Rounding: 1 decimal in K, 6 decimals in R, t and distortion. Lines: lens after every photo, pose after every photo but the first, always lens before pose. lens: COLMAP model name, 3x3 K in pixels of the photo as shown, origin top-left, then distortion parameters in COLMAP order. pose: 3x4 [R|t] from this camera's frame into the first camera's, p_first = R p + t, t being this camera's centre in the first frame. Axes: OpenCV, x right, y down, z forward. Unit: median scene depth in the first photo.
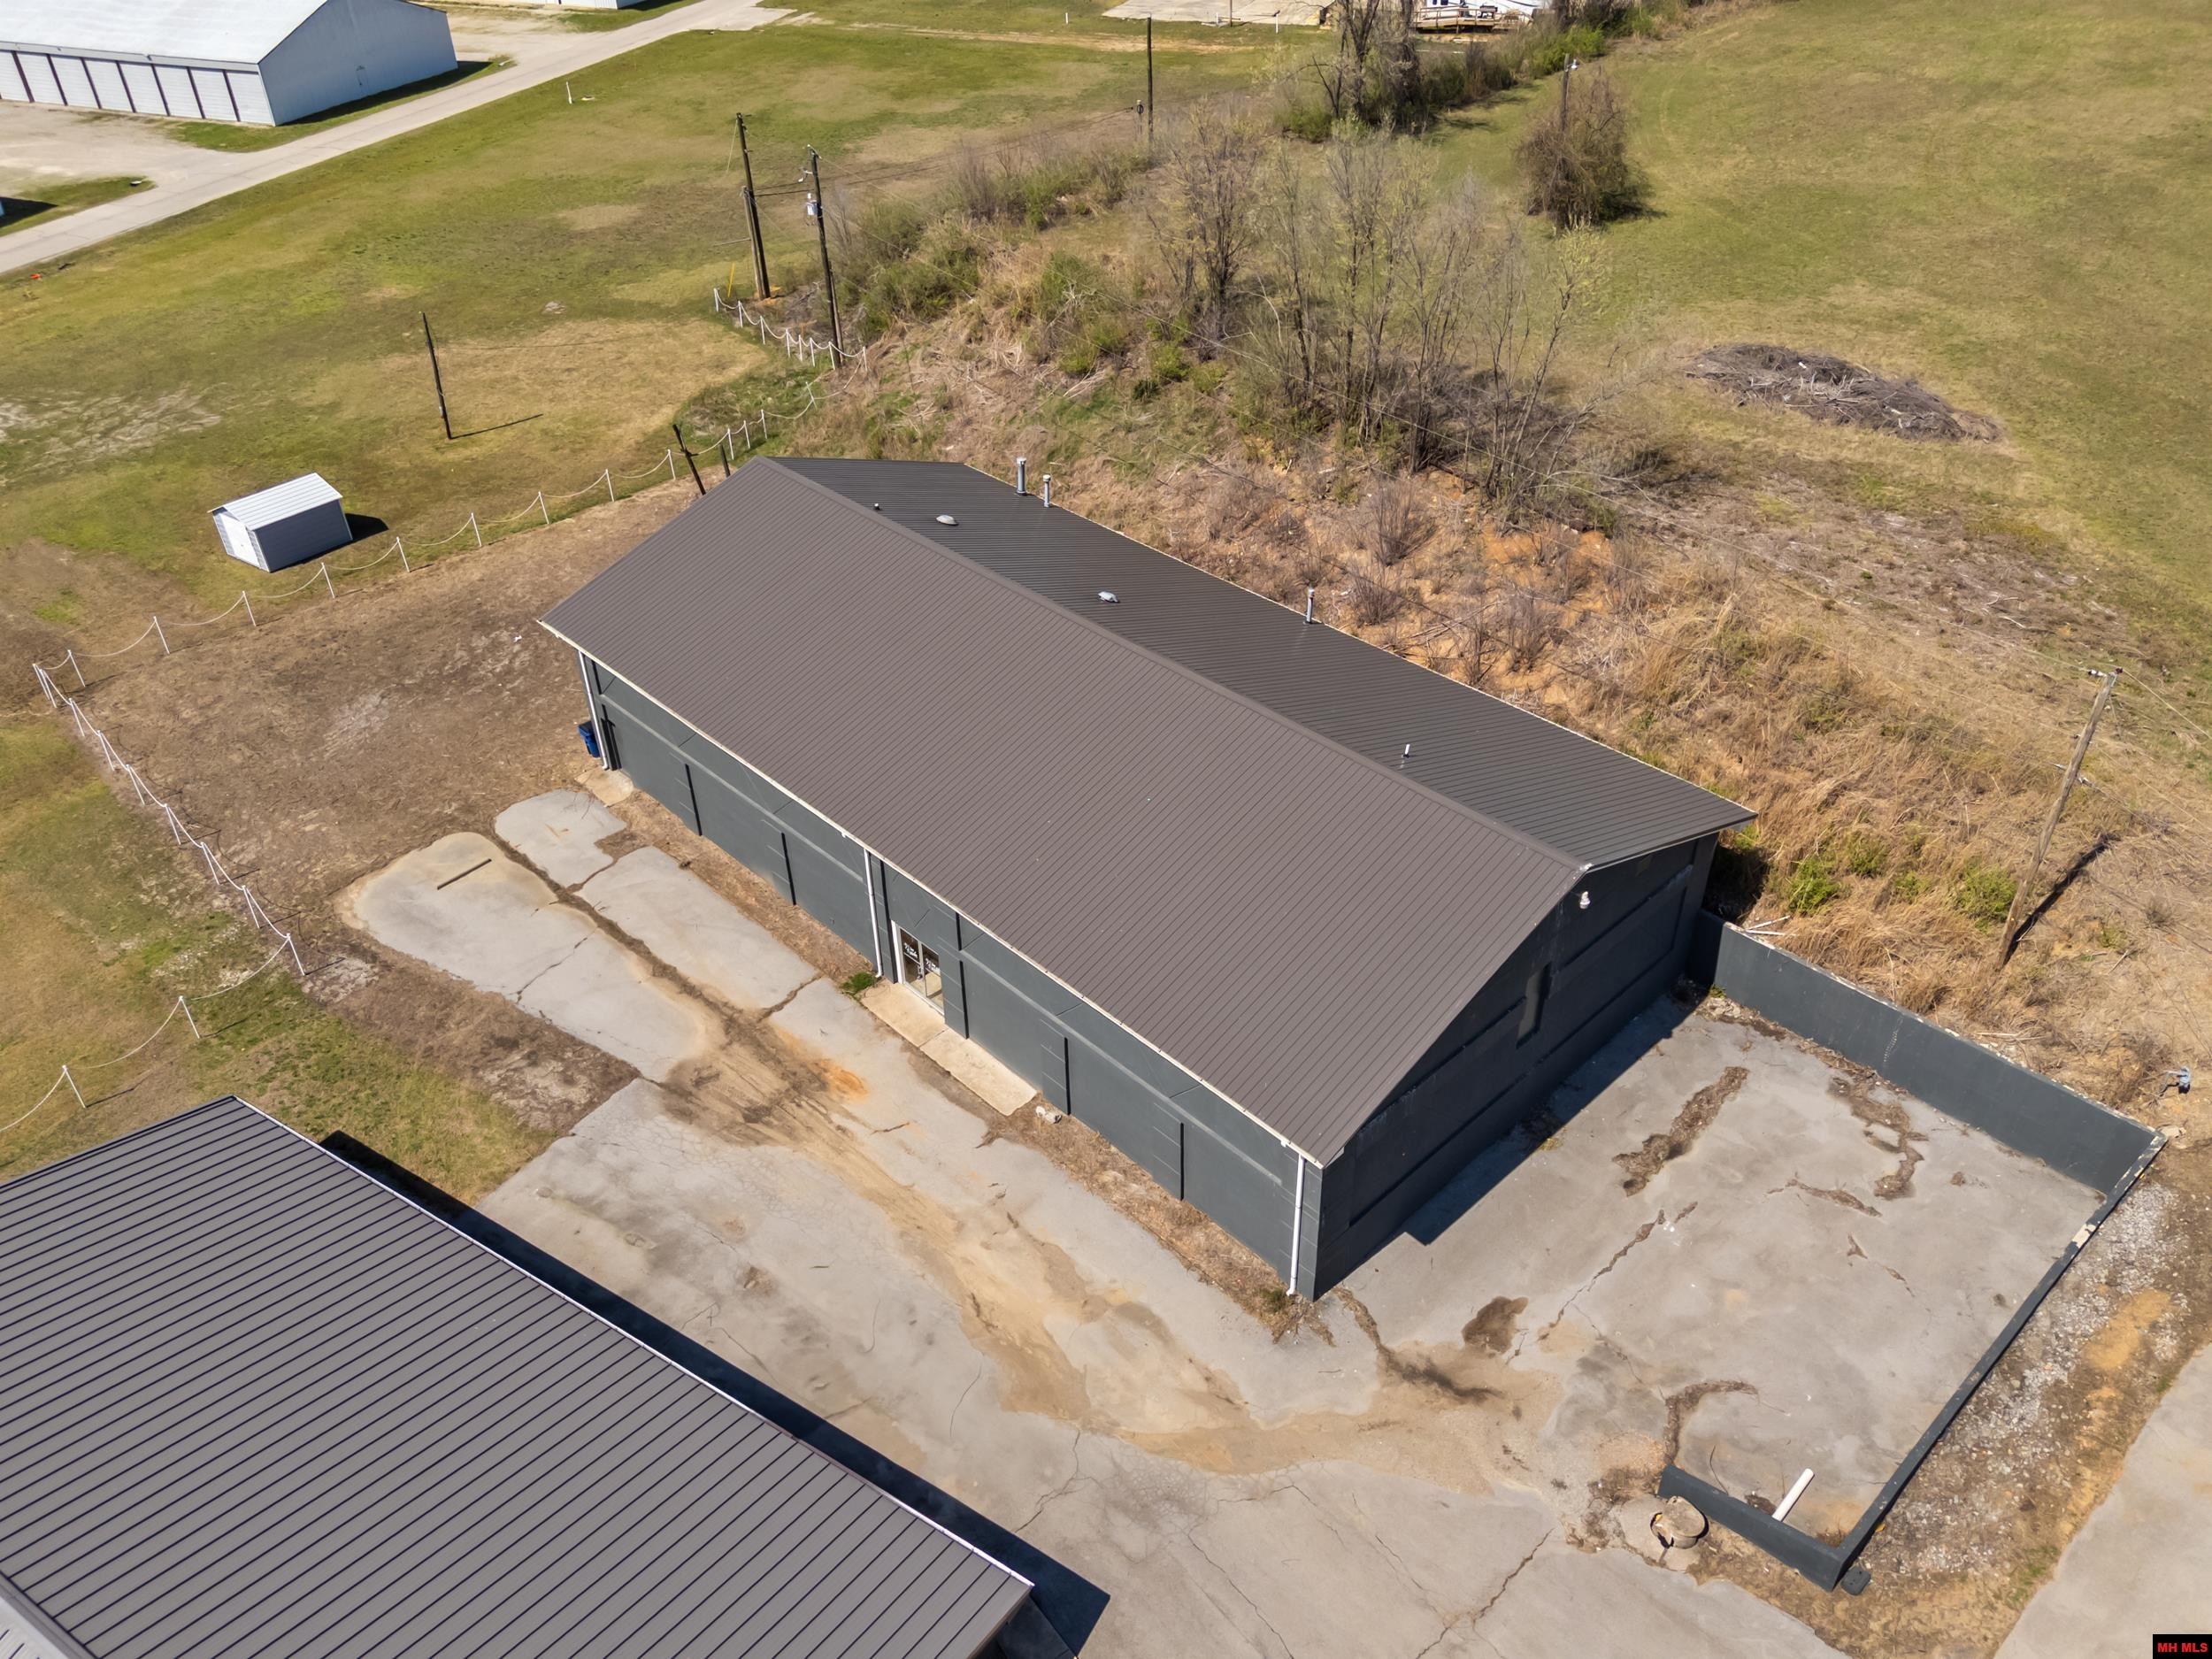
lens RADIAL K [[1620.6, 0, 1112.8], [0, 1620.6, 826.1], [0, 0, 1]] dist [0.082400, -0.081525]
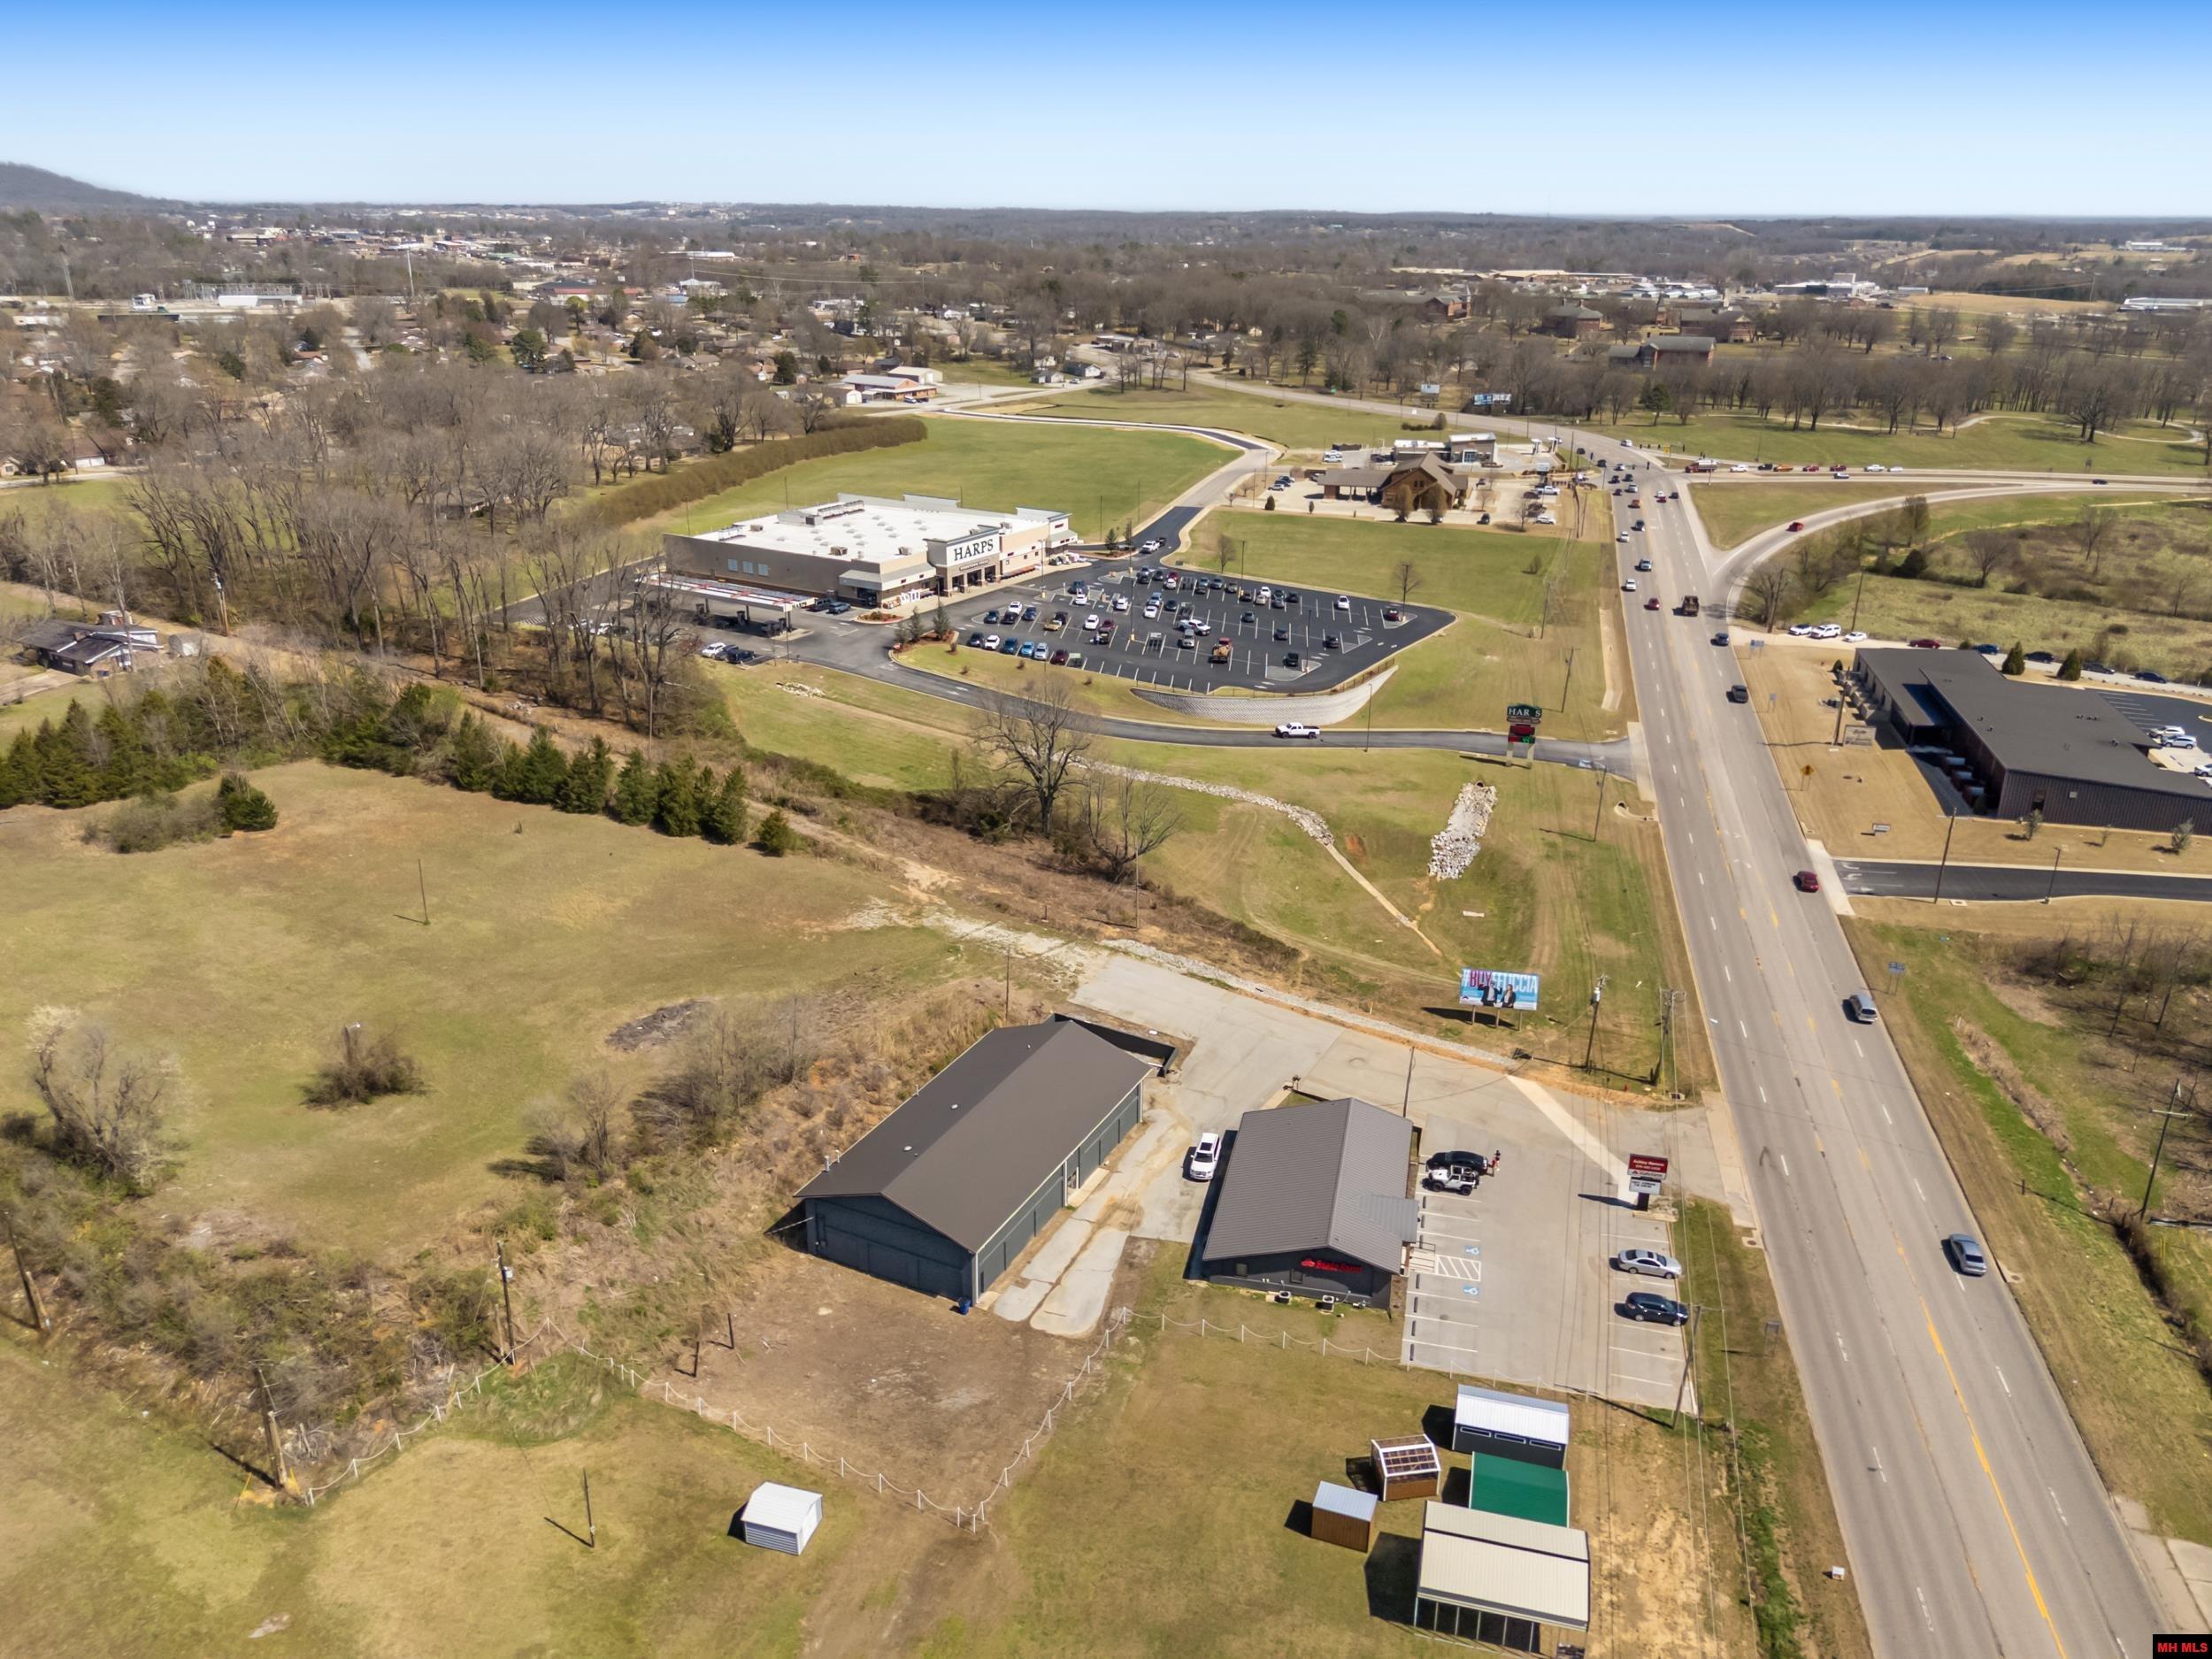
lens RADIAL K [[1620.6, 0, 1112.8], [0, 1620.6, 826.1], [0, 0, 1]] dist [0.082400, -0.081525]
pose [[-0.341394, -0.321976, 0.883052, -2.741776], [0.545004, 0.697625, 0.465069, -1.845211], [-0.765781, 0.640039, -0.062687, 0.682127]]
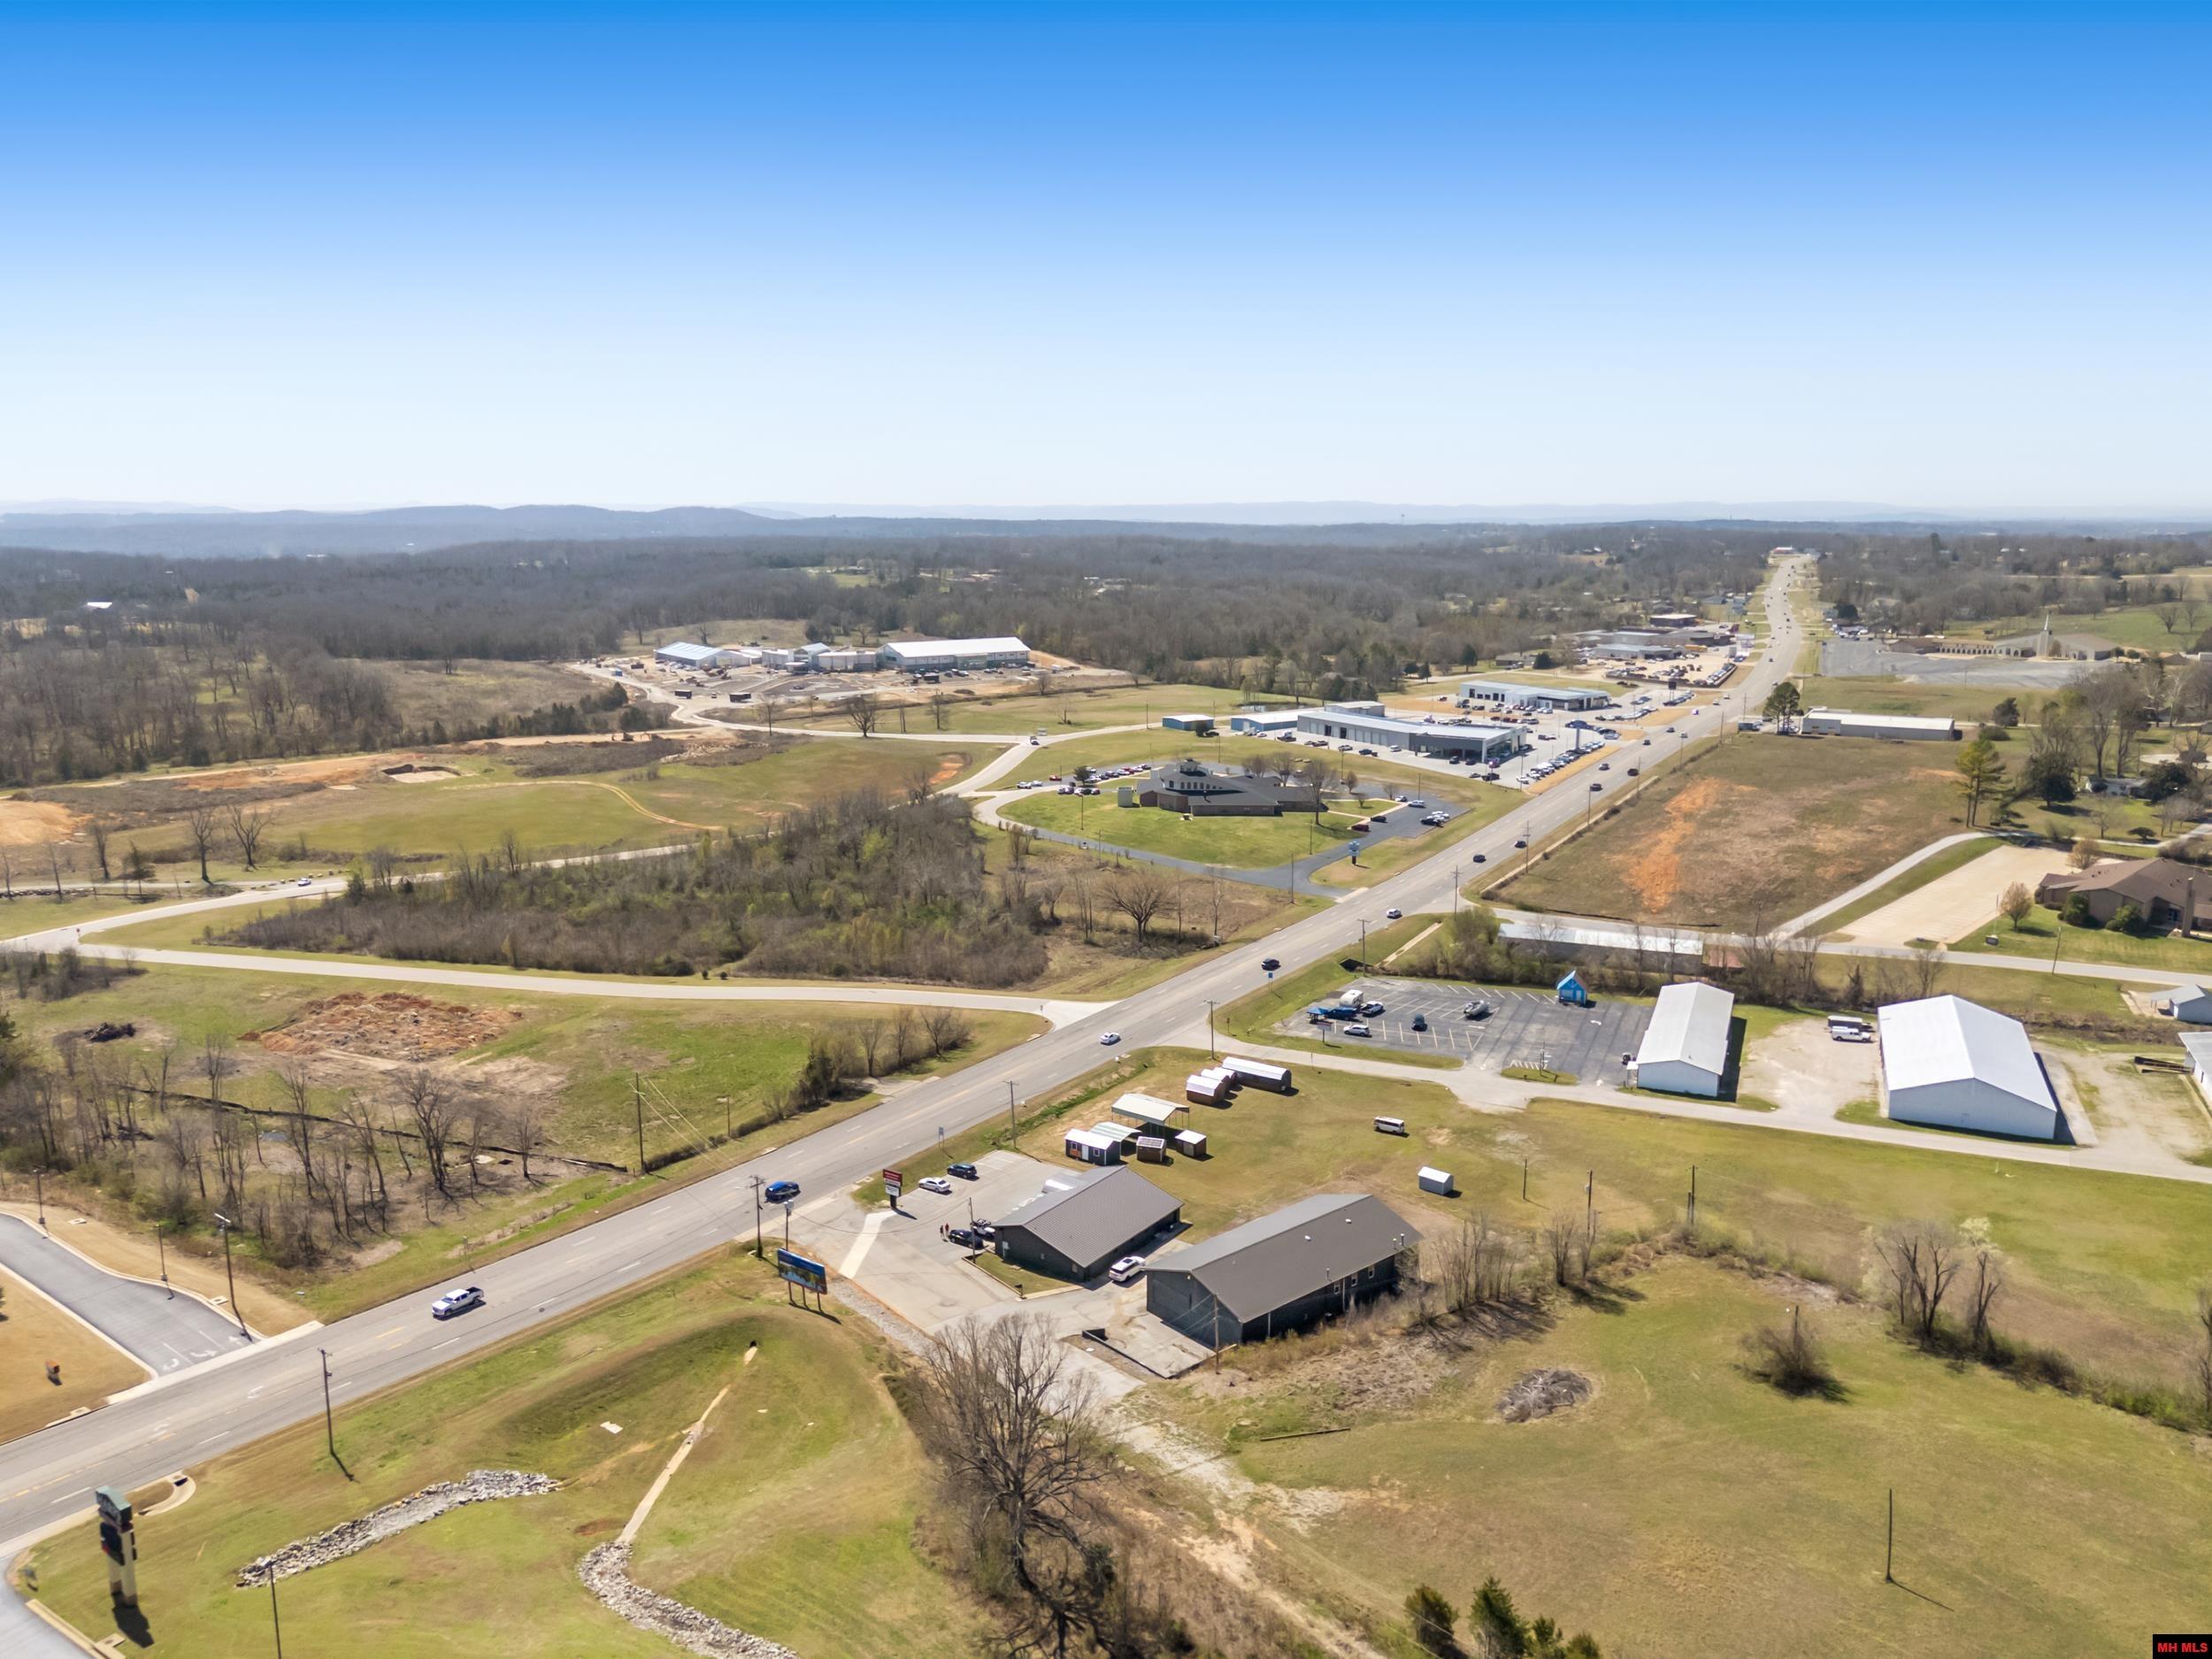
lens RADIAL K [[1620.6, 0, 1112.8], [0, 1620.6, 826.1], [0, 0, 1]] dist [0.082400, -0.081525]
pose [[-0.046196, 0.204132, -0.977853, 4.130700], [-0.583177, 0.789253, 0.192311, -1.580235], [0.811030, 0.579146, 0.082585, -0.372979]]
